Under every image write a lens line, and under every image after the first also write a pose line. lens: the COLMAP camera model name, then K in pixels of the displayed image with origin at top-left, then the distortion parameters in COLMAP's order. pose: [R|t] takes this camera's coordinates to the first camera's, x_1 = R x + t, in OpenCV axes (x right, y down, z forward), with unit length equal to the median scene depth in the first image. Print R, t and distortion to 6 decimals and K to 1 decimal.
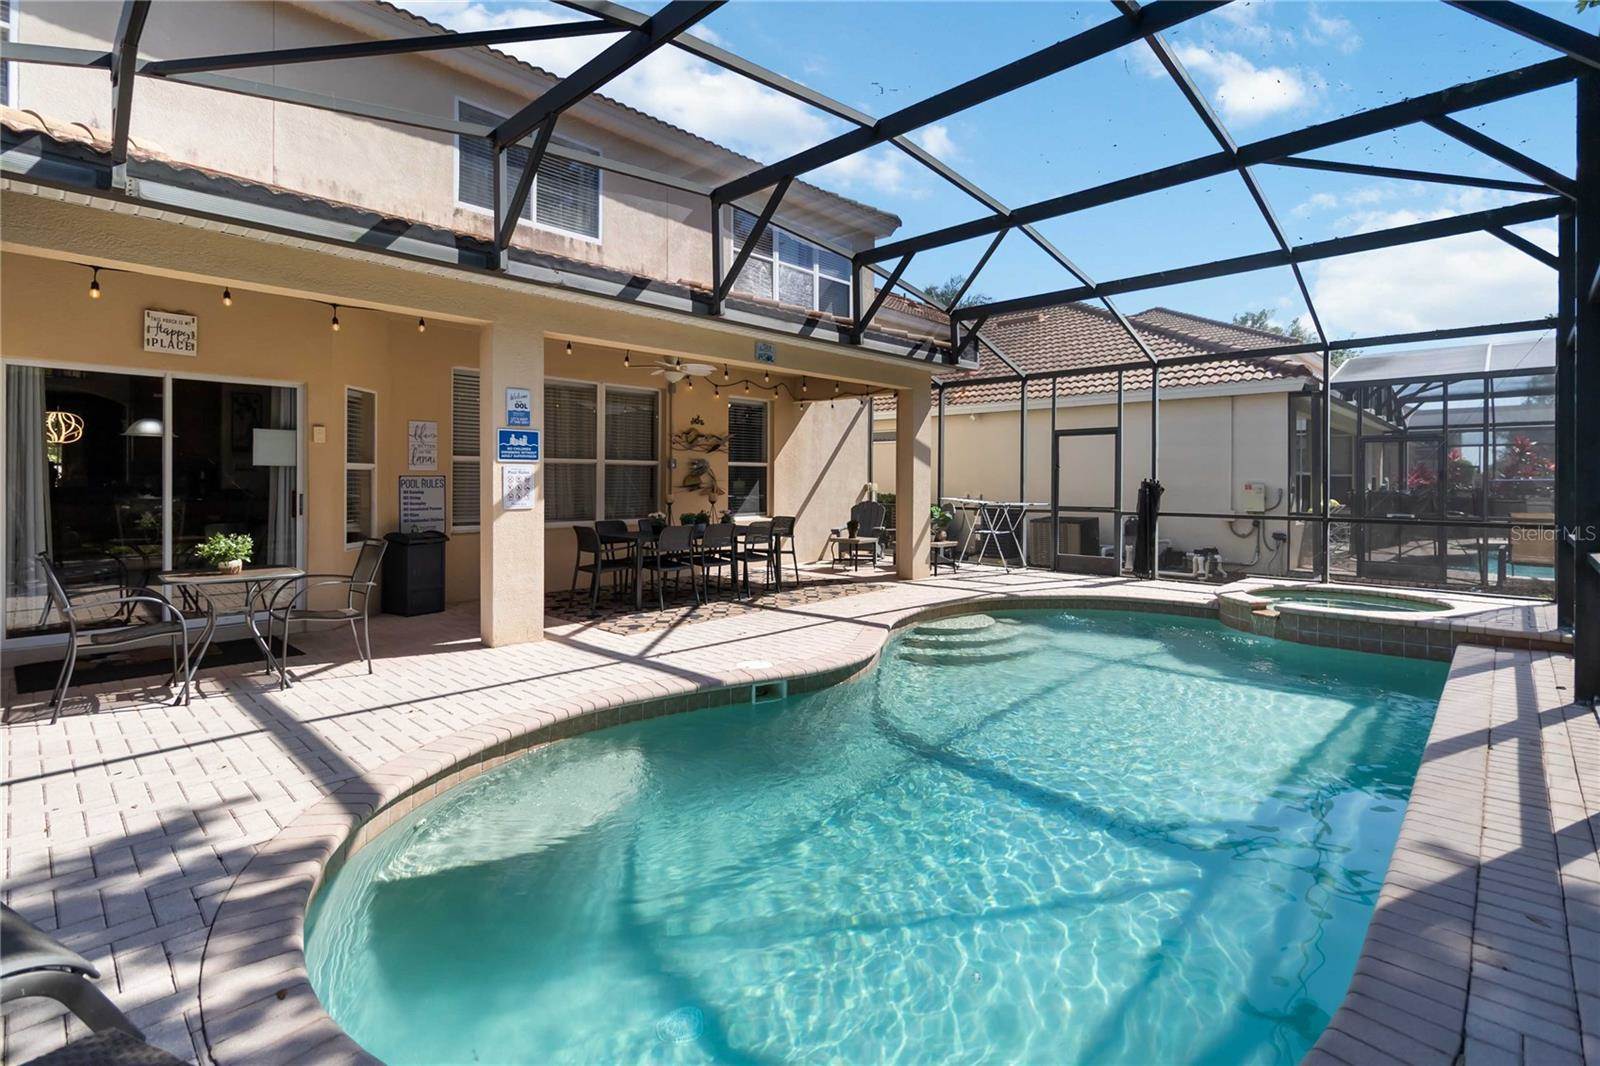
lens RADIAL K [[746.8, 0, 799.4], [0, 746.8, 476.4], [0, 0, 1]] dist [0.001364, 0.000198]
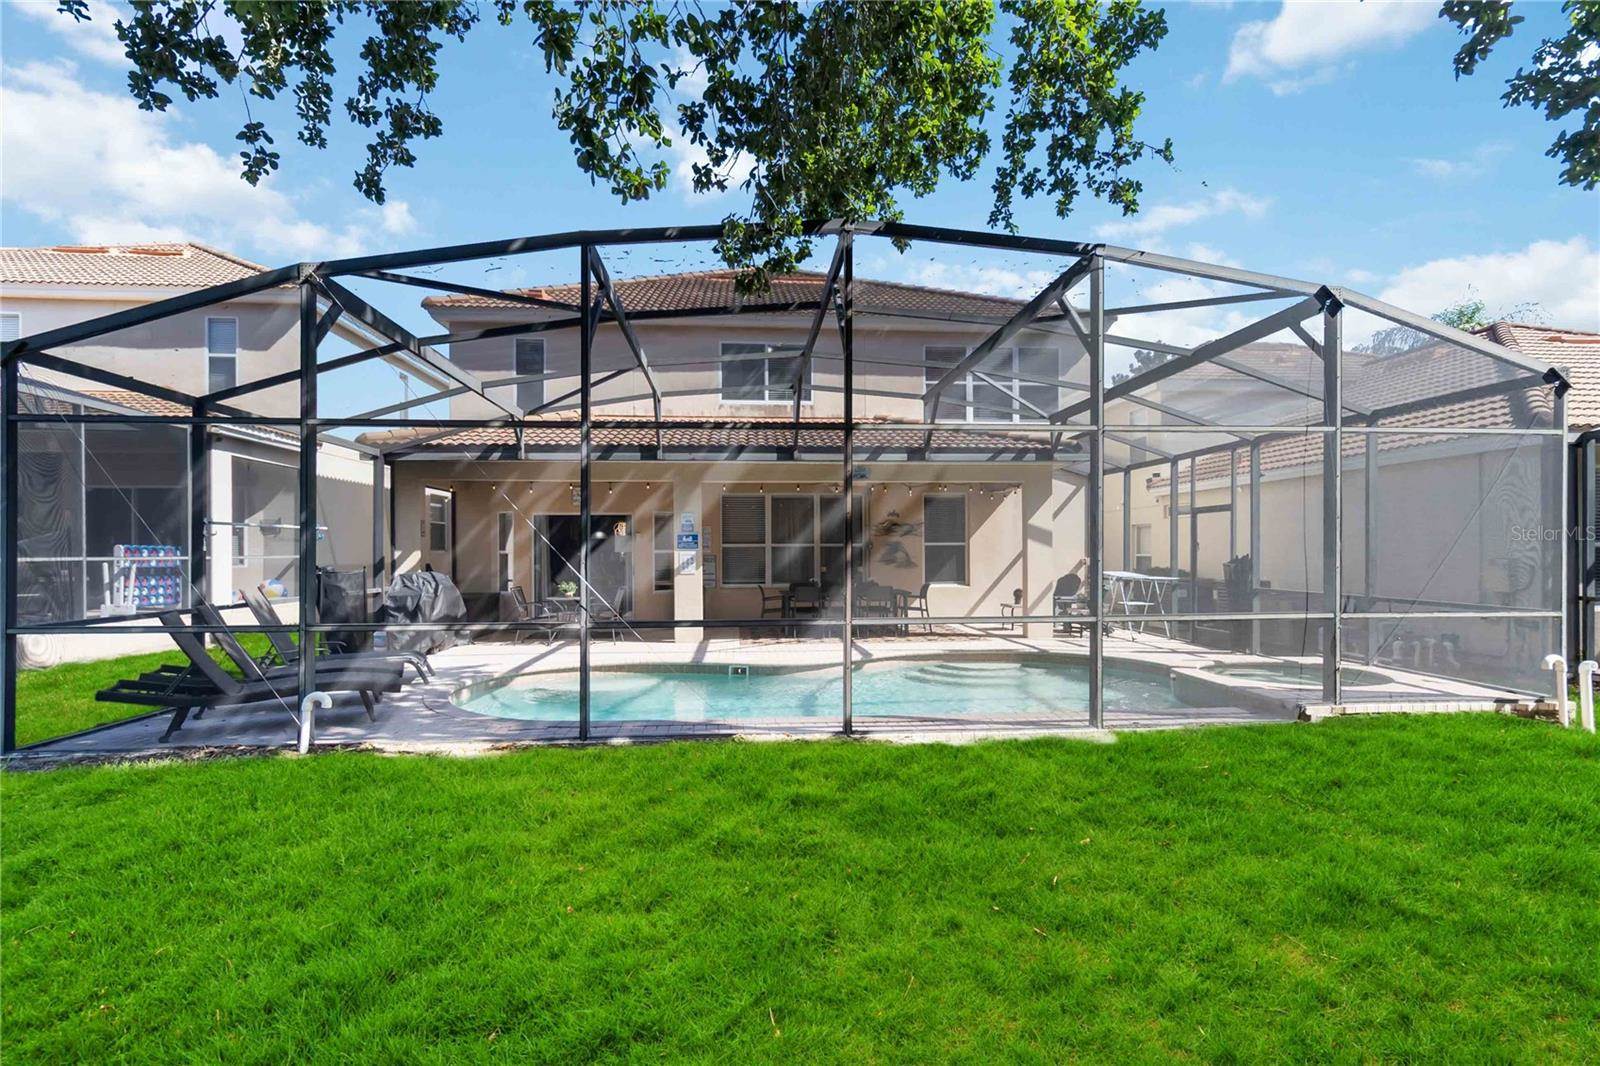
lens RADIAL K [[746.7, 0, 796.0], [0, 746.7, 560.6], [0, 0, 1]] dist [0.038671, 0.000100]
pose [[0.747779, -0.001296, -0.663947, 0.866094], [0.012884, 0.999838, 0.012558, -0.009109], [0.663823, -0.017945, 0.747675, -0.216723]]
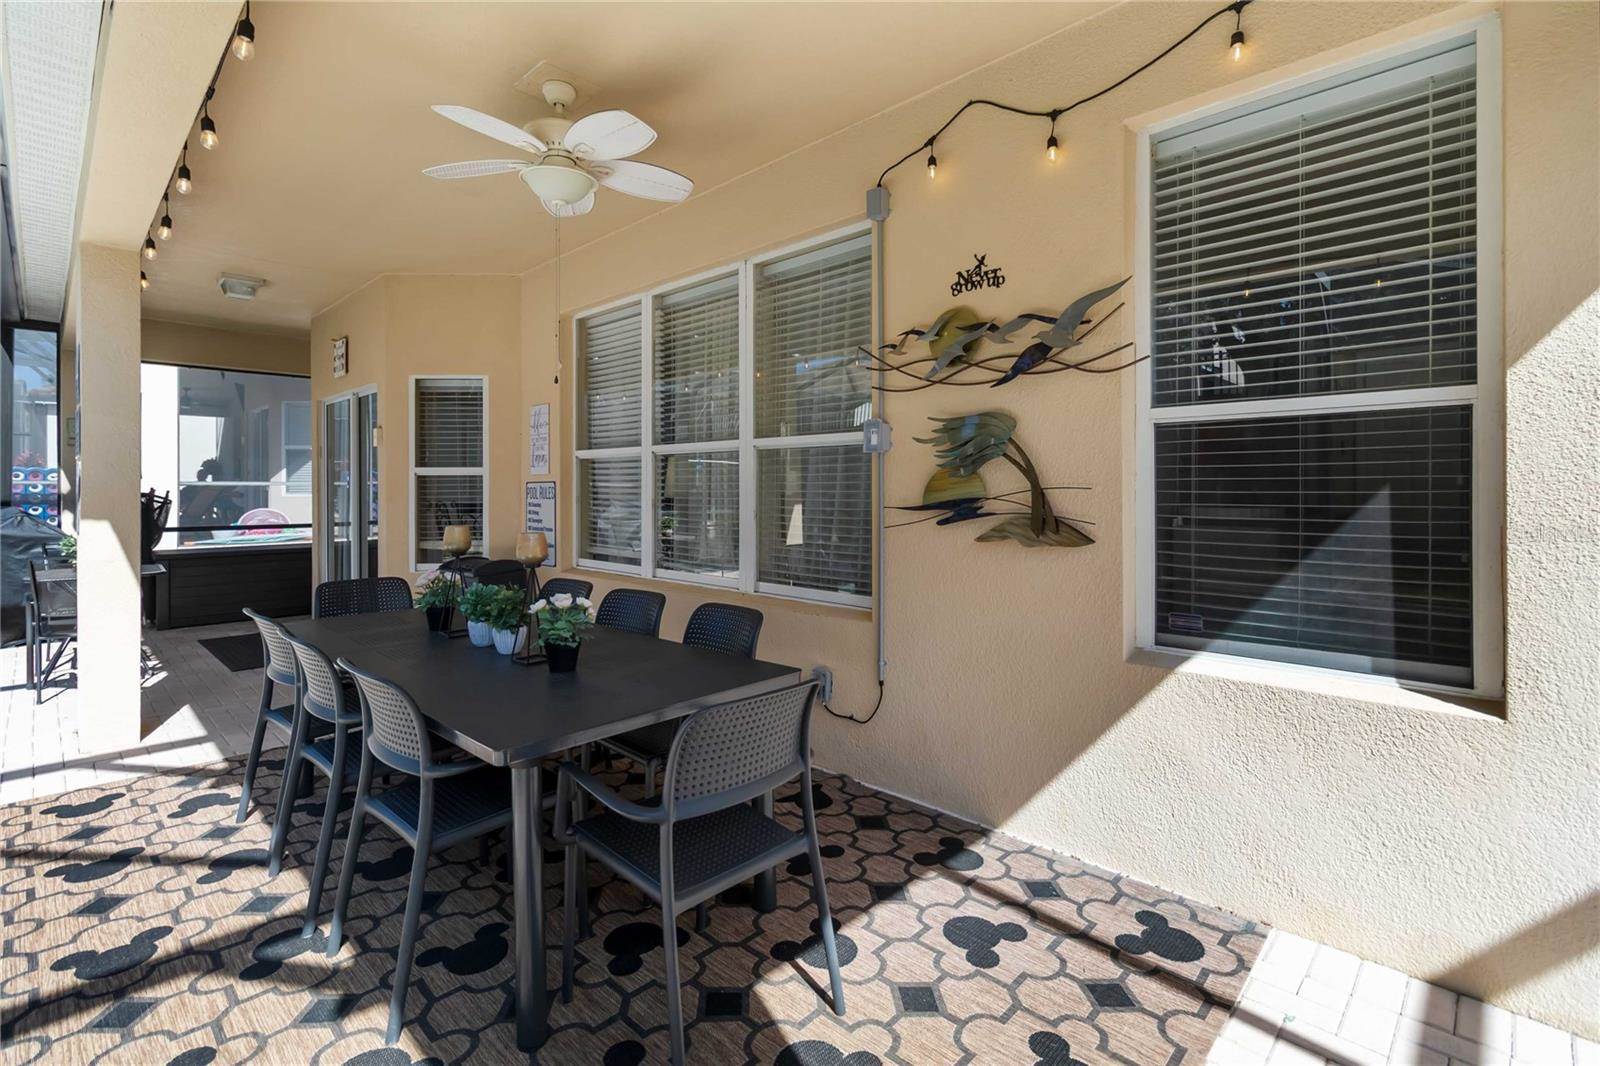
lens RADIAL K [[726.5, 0, 794.9], [0, 726.5, 494.3], [0, 0, 1]] dist [-0.000253, 0.000029]
pose [[-0.007942, -0.000004, -0.999968, 0.183024], [0.006185, 0.999981, -0.000053, 0.009808], [0.999949, -0.006185, -0.007942, 1.237198]]
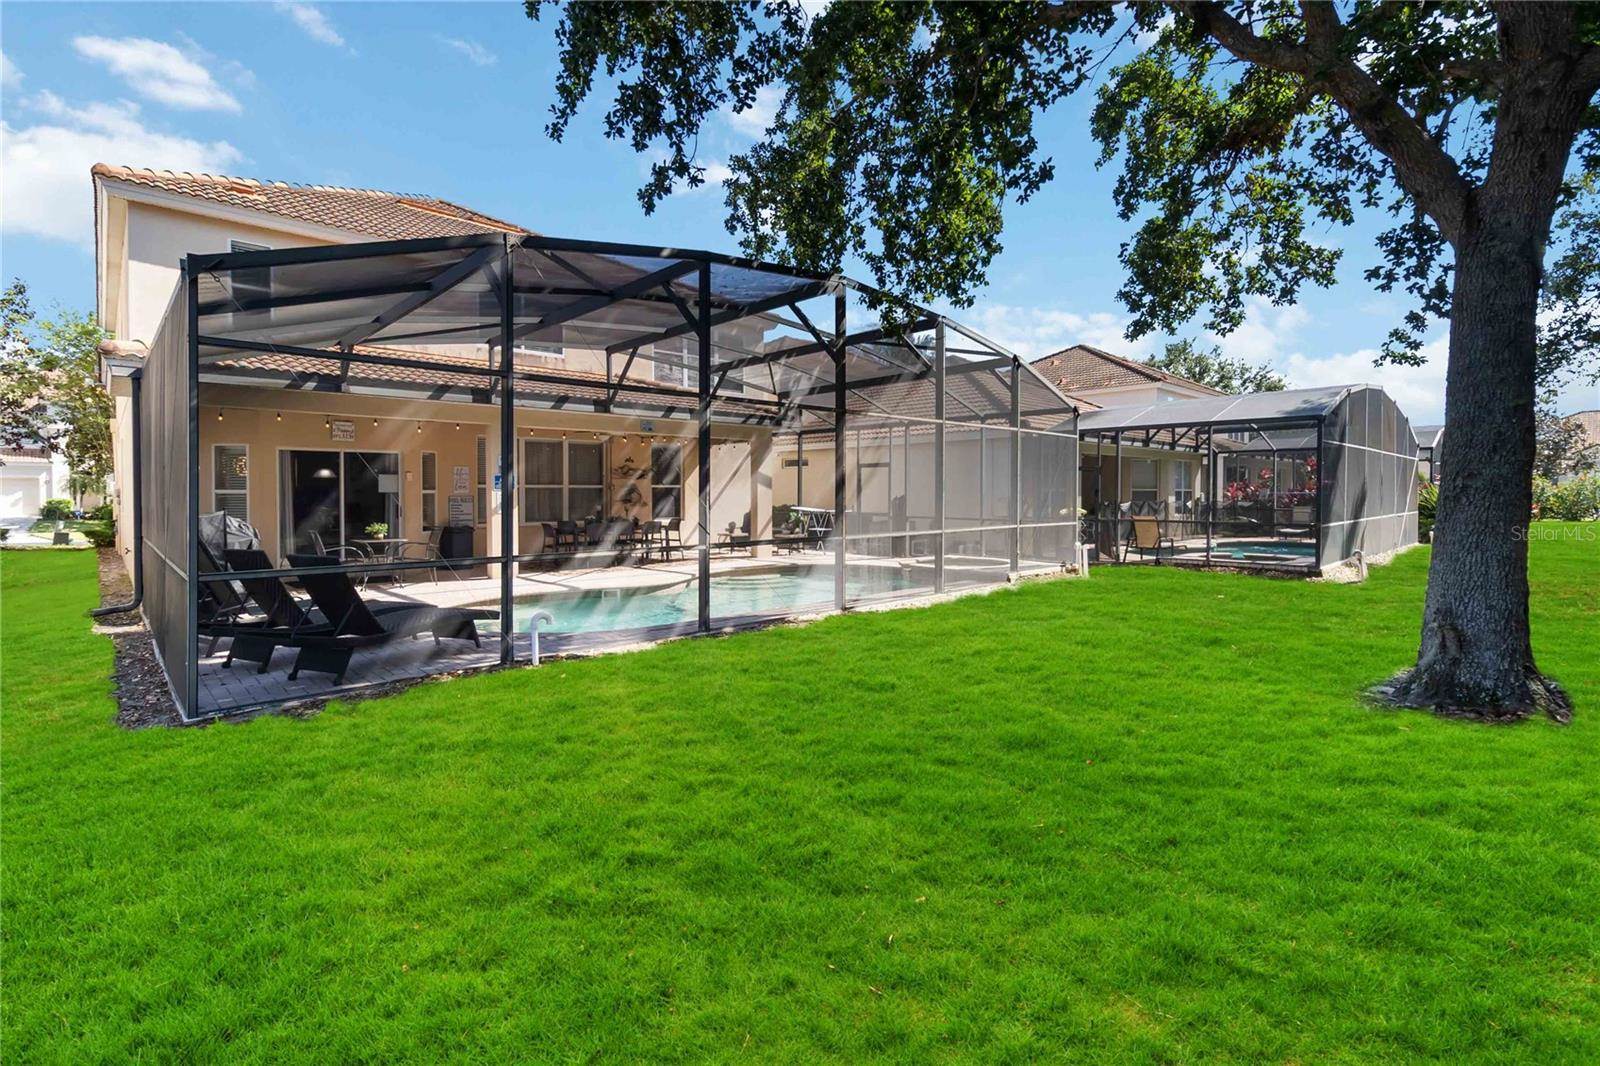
lens RADIAL K [[726.5, 0, 794.9], [0, 726.5, 494.3], [0, 0, 1]] dist [-0.000253, 0.000029]
pose [[0.998657, -0.007072, -0.051324, 0.398242], [0.007461, 0.999945, 0.007382, -0.012519], [0.051269, -0.007755, 0.998655, -0.727047]]
